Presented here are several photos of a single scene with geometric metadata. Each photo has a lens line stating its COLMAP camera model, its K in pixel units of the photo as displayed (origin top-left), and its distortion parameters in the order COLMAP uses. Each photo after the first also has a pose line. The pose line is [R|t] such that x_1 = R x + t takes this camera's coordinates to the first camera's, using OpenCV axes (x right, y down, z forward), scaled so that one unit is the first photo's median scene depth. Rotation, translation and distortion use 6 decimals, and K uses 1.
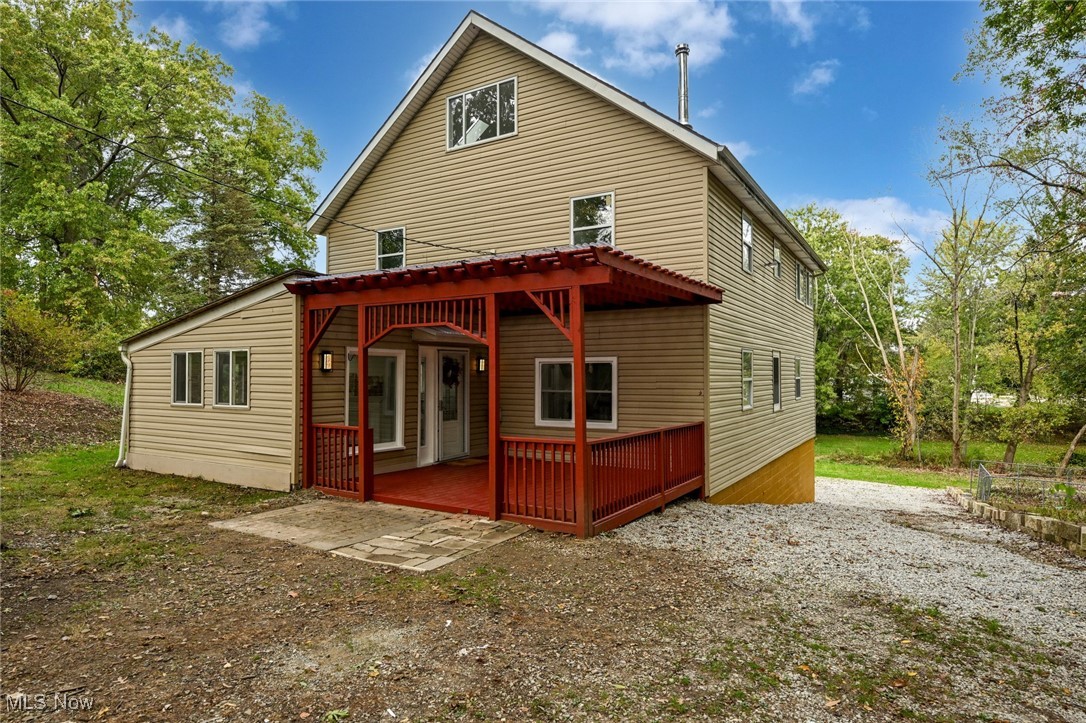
lens RADIAL K [[621.4, 0, 545.4], [0, 621.4, 364.2], [0, 0, 1]] dist [0.000226, 0.000007]
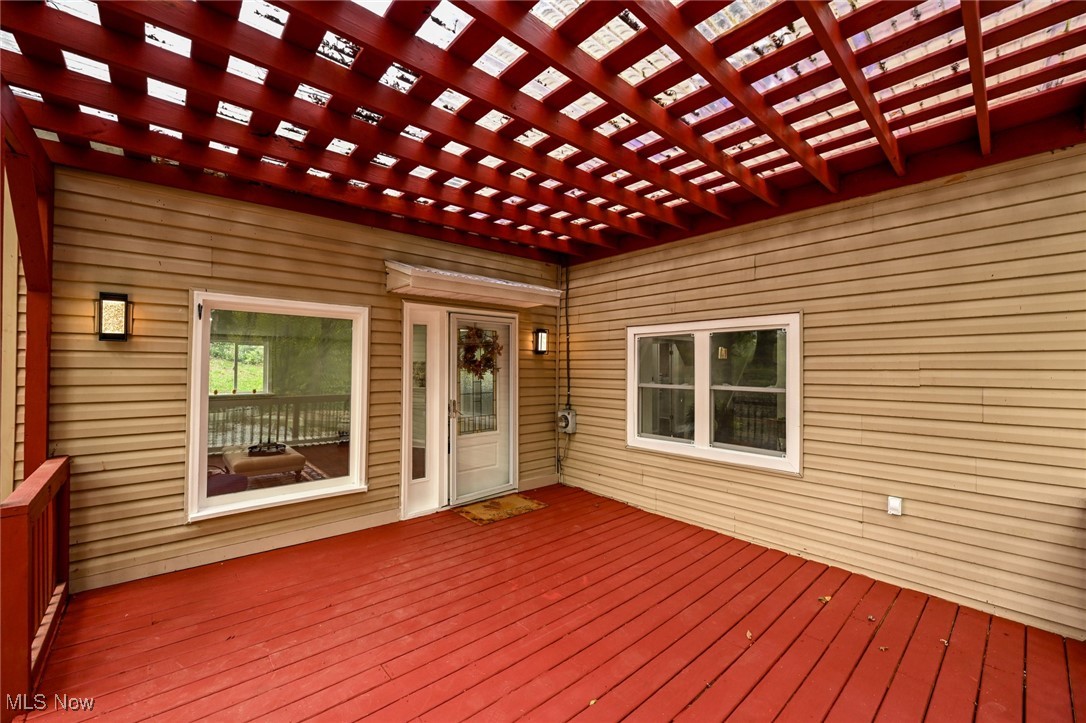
lens RADIAL K [[441.9, 0, 538.9], [0, 441.9, 361.5], [0, 0, 1]] dist [-0.002549, -0.000248]
pose [[0.957036, 0.000219, -0.289968, 0.024641], [0.001106, 0.999990, 0.004405, 0.020024], [0.289966, -0.004536, 0.957026, 0.600842]]
